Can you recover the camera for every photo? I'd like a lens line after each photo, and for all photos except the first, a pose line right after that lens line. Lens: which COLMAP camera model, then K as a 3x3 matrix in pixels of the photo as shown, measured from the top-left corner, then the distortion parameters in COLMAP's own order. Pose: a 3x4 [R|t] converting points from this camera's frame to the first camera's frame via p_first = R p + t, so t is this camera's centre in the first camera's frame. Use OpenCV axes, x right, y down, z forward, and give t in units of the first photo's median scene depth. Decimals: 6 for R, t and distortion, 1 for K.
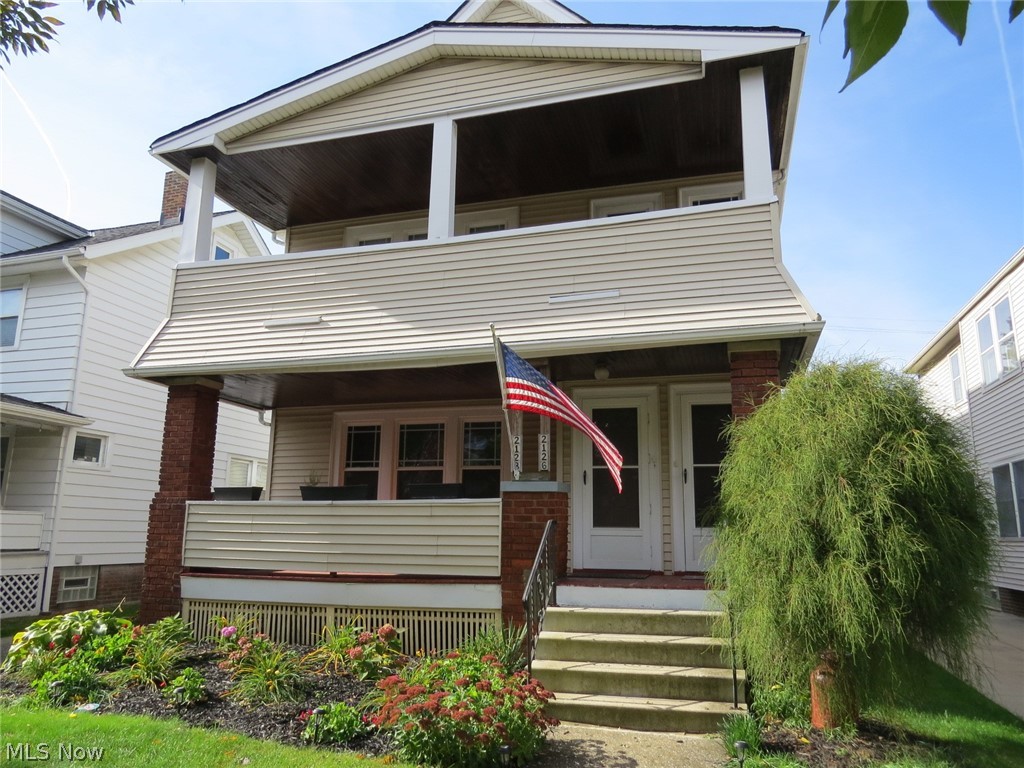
lens RADIAL K [[730.6, 0, 512.0], [0, 730.6, 384.0], [0, 0, 1]] dist [-0.019735, -0.001179]
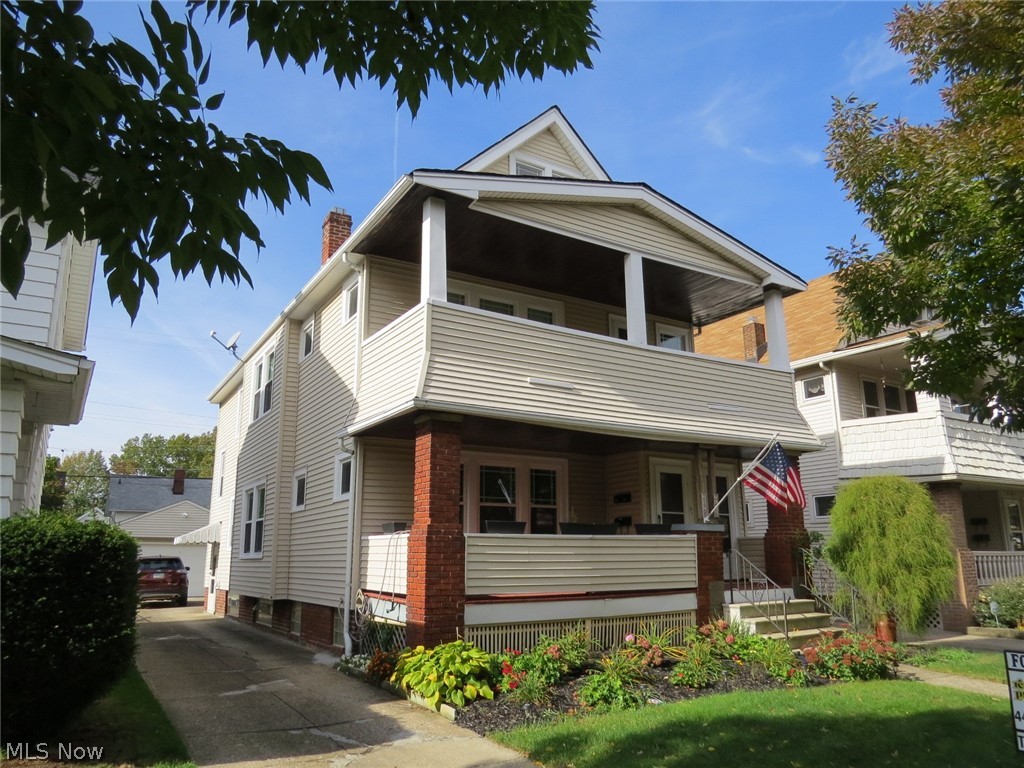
lens RADIAL K [[730.6, 0, 512.0], [0, 730.6, 384.0], [0, 0, 1]] dist [-0.019735, -0.001179]
pose [[0.669116, 0.159136, 0.725919, -1.208472], [-0.139145, 0.986357, -0.087973, 0.029785], [-0.730015, -0.042144, 0.682131, 0.229074]]
